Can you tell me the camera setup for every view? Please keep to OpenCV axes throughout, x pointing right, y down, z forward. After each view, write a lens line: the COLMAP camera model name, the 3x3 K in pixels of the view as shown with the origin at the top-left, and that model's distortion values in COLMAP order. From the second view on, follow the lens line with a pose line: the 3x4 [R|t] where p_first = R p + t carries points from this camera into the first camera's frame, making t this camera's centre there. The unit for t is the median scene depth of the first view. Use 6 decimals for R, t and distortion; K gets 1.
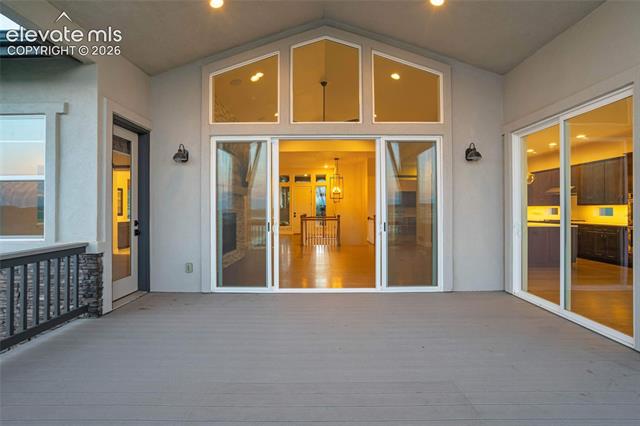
lens RADIAL K [[324.2, 0, 307.9], [0, 324.2, 202.9], [0, 0, 1]] dist [-0.043654, 0.028896]
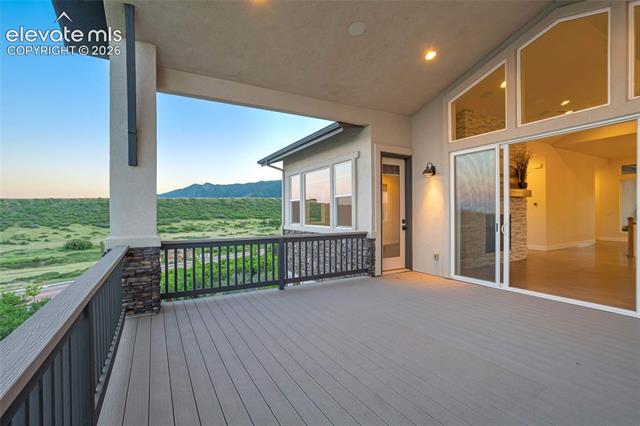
lens RADIAL K [[324.2, 0, 307.9], [0, 324.2, 202.9], [0, 0, 1]] dist [-0.043654, 0.028896]
pose [[0.453223, -0.030457, -0.890877, 0.624957], [0.021574, 0.999498, -0.023195, 0.004358], [0.891136, -0.008707, 0.453652, -0.053038]]
